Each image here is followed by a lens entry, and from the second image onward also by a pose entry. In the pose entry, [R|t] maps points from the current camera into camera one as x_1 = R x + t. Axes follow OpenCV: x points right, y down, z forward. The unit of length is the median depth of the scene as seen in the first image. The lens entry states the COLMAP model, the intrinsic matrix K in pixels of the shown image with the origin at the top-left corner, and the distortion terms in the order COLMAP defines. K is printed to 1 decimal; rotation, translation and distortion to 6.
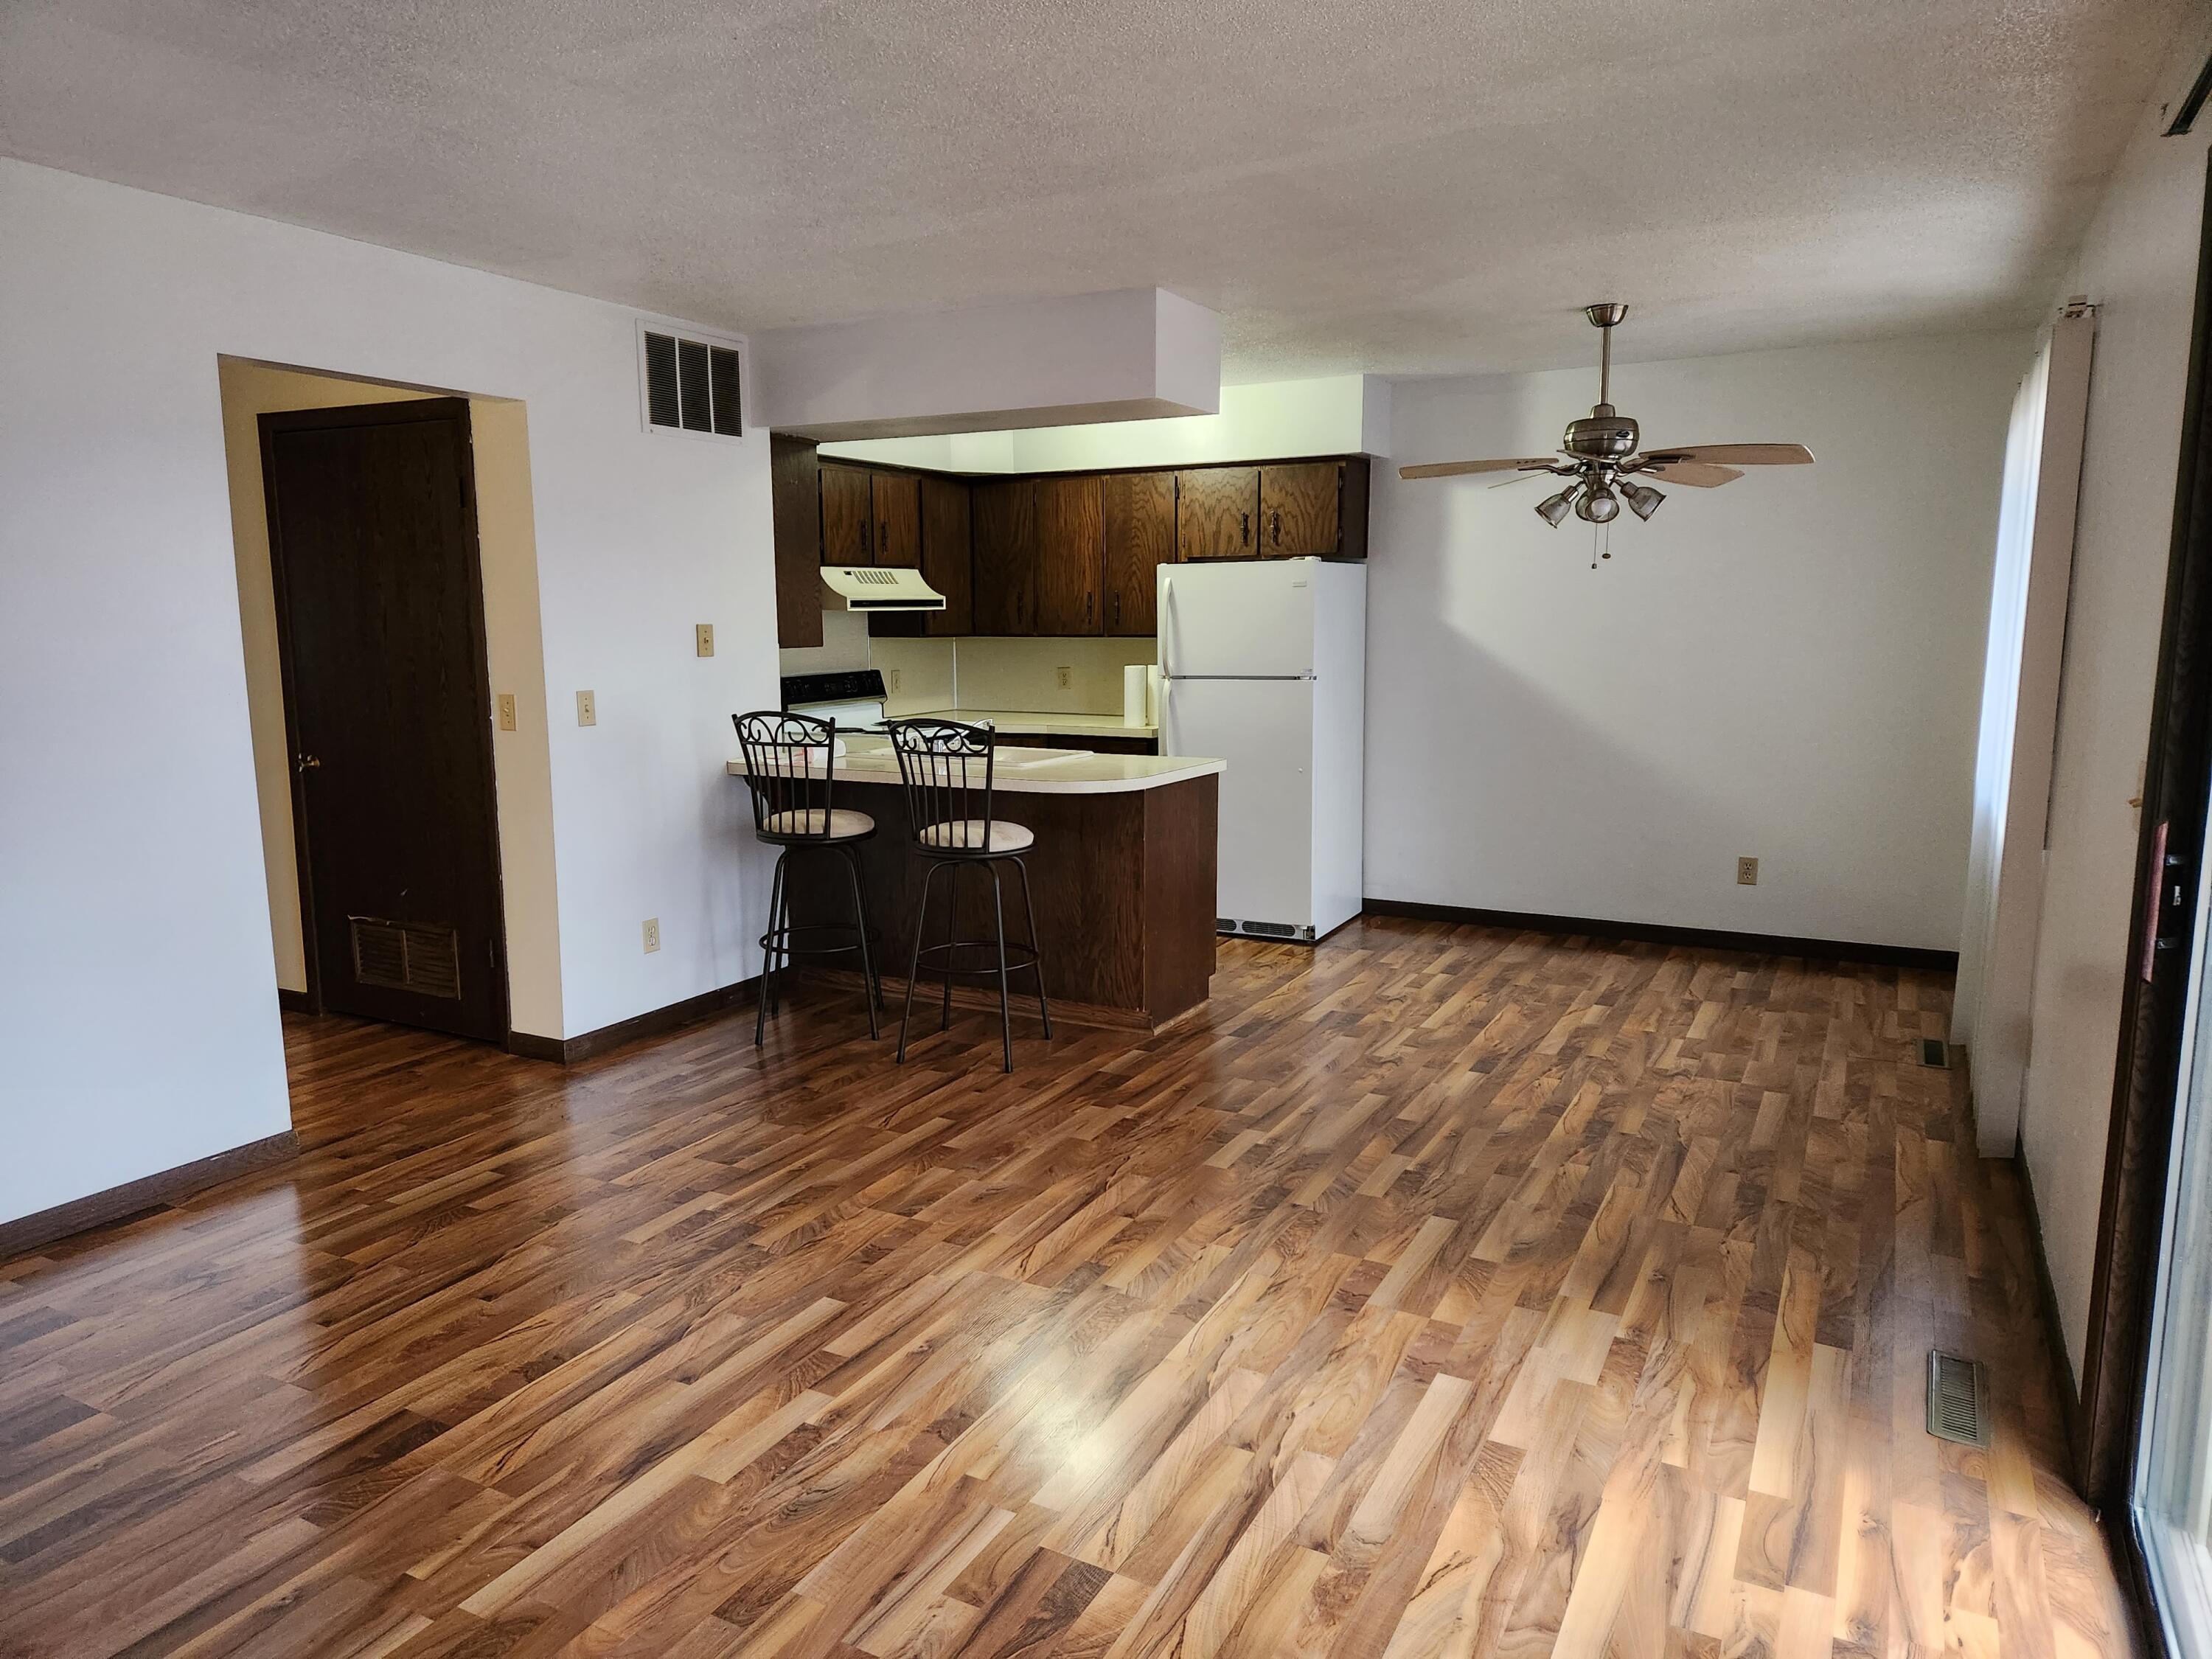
lens RADIAL K [[1478.0, 0, 1090.0], [0, 1478.0, 822.2], [0, 0, 1]] dist [0.077234, -0.048151]
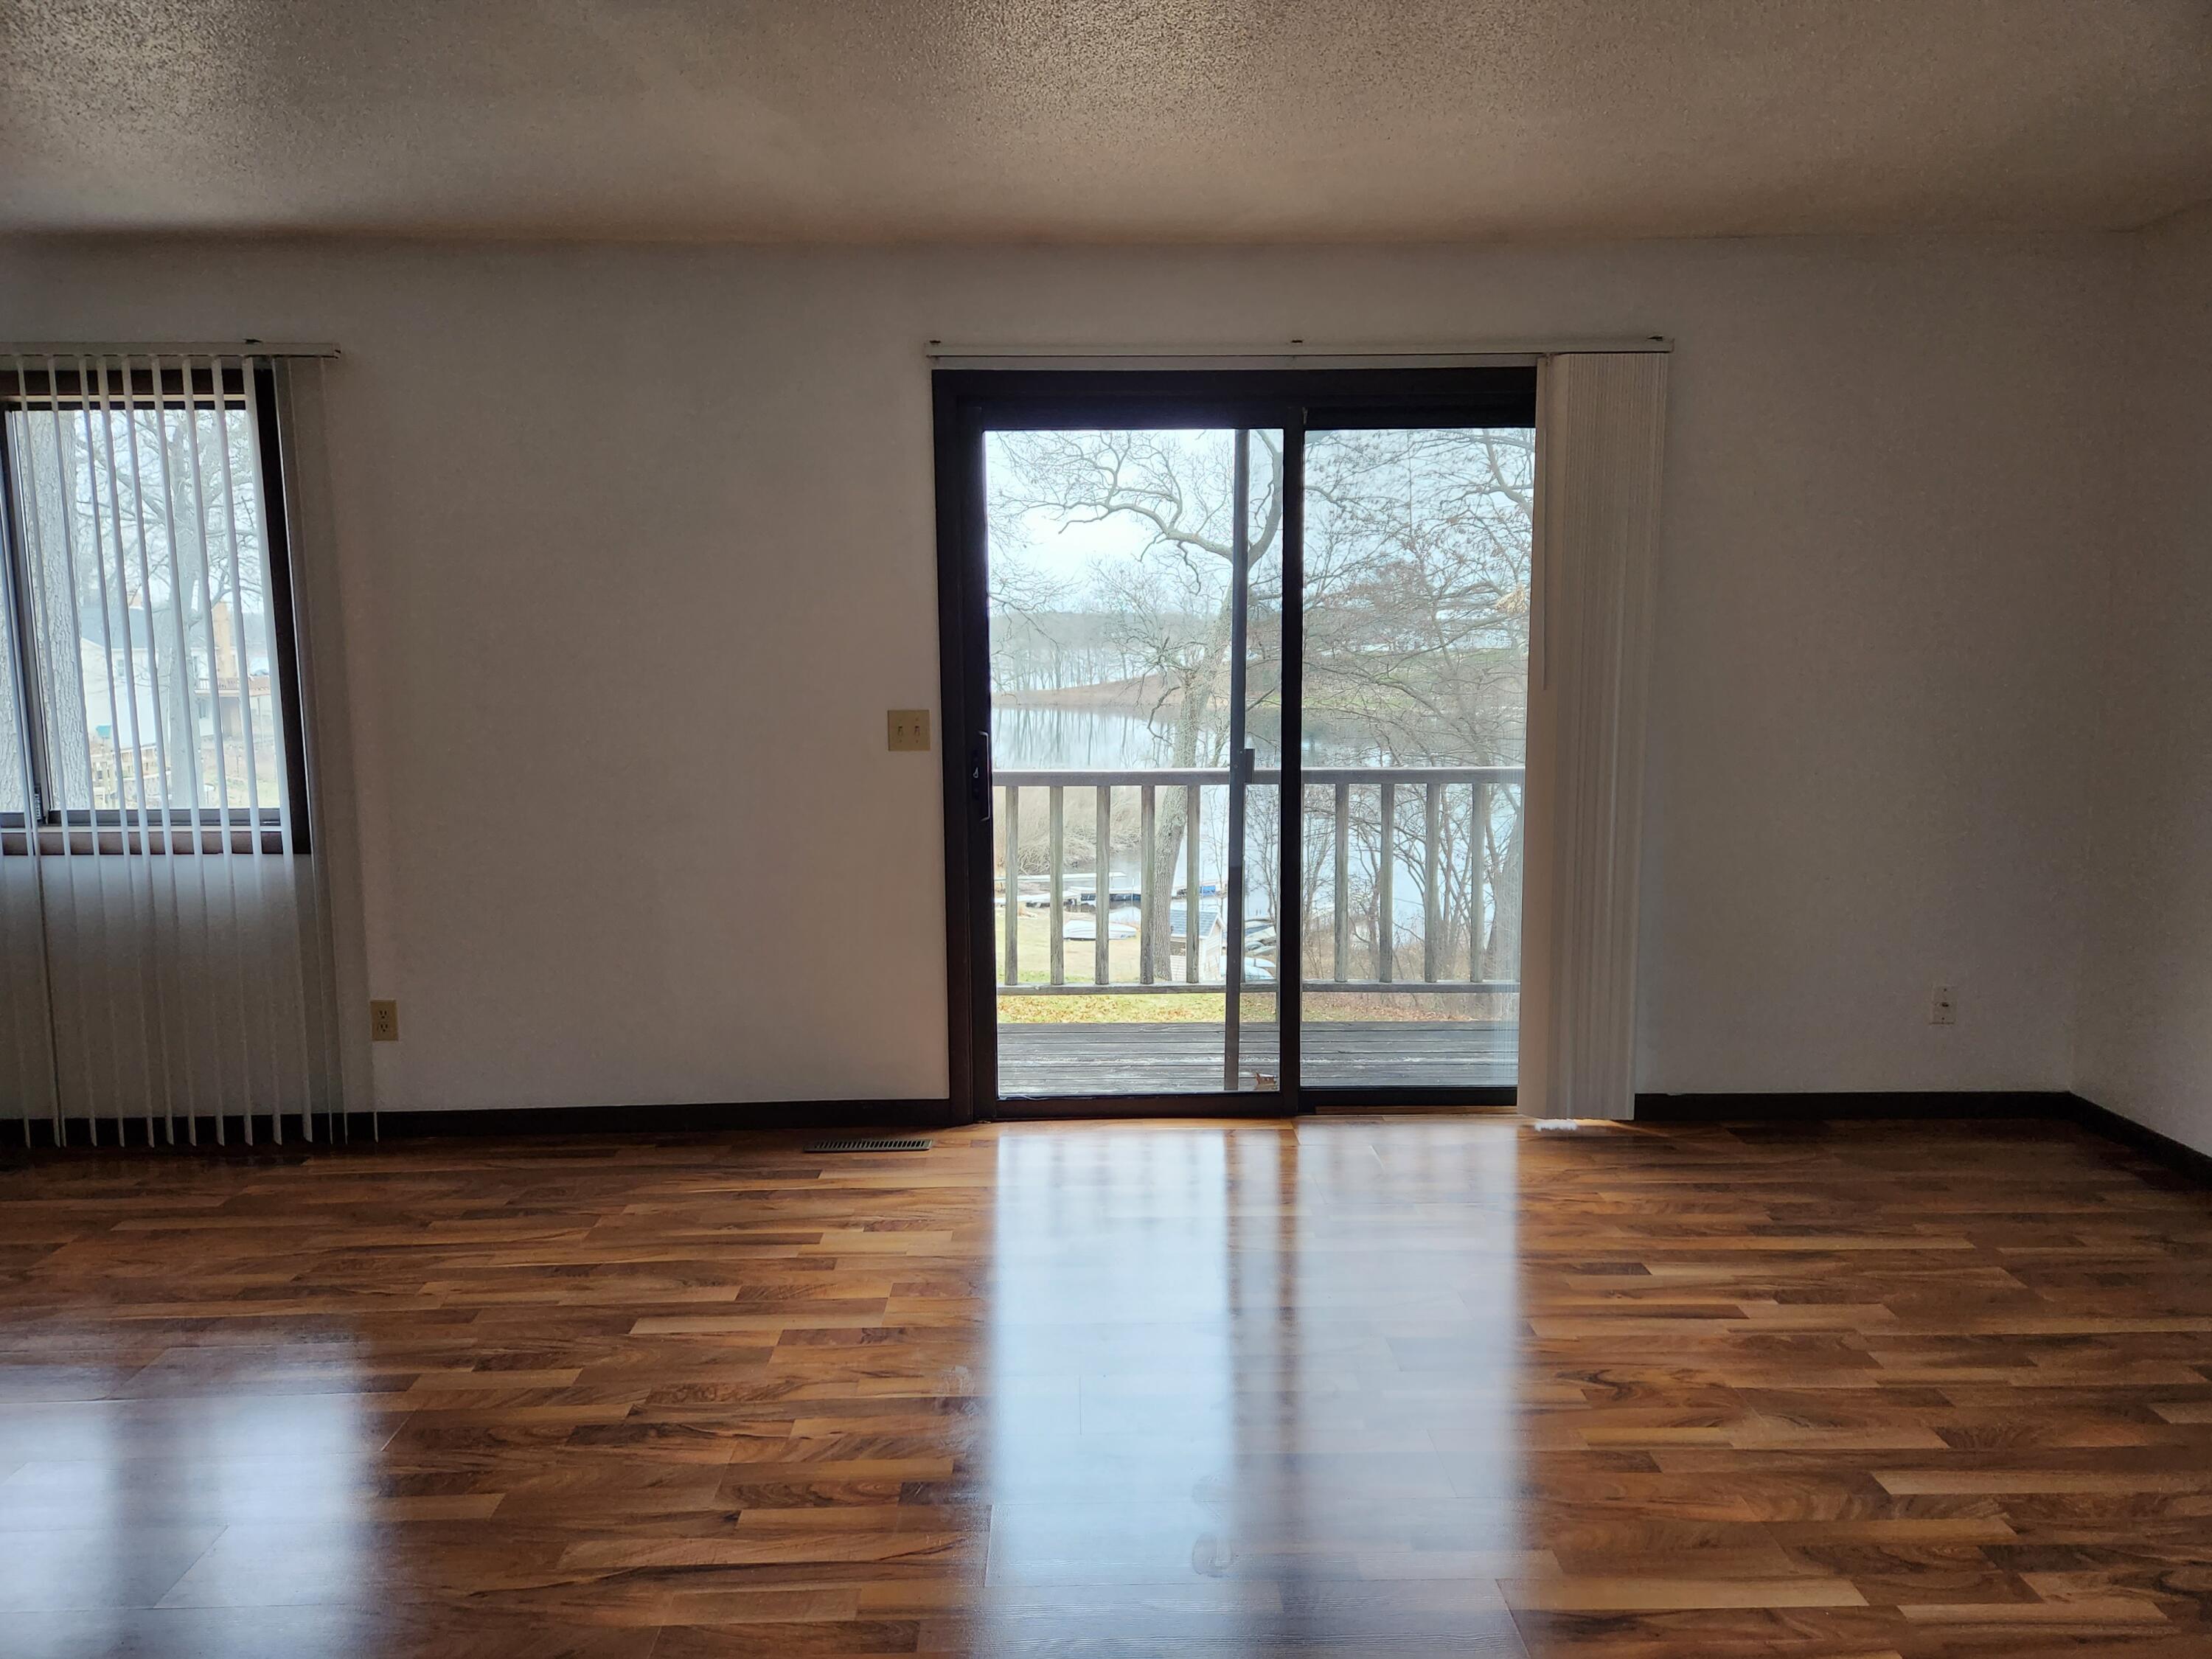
lens RADIAL K [[1478.0, 0, 1090.0], [0, 1478.0, 822.2], [0, 0, 1]] dist [0.077234, -0.048151]
pose [[-0.487402, -0.105932, 0.866728, -0.635432], [0.141172, 0.969995, 0.197941, -0.155566], [-0.861690, 0.218834, -0.457823, 1.162799]]
